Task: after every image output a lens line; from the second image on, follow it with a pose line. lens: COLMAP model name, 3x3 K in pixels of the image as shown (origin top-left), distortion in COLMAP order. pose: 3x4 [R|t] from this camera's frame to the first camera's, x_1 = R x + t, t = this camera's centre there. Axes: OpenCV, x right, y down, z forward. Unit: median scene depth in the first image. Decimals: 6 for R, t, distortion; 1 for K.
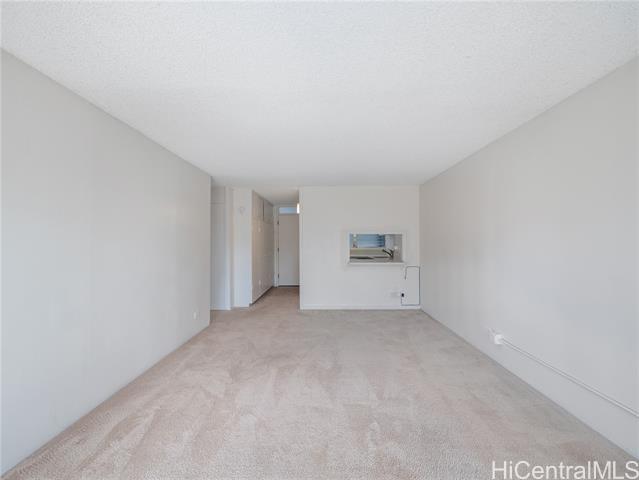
lens RADIAL K [[259.1, 0, 319.5], [0, 259.1, 240.0], [0, 0, 1]] dist [-0.016651, 0.000102]
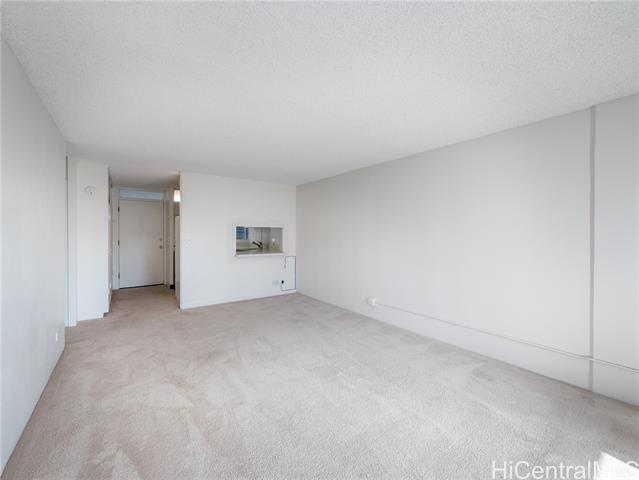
lens RADIAL K [[259.1, 0, 319.5], [0, 259.1, 240.0], [0, 0, 1]] dist [-0.016651, 0.000102]
pose [[0.799829, -0.005786, 0.600201, -0.227357], [-0.013019, 0.999551, 0.026985, -0.002025], [-0.600087, -0.029397, 0.799394, 0.006734]]
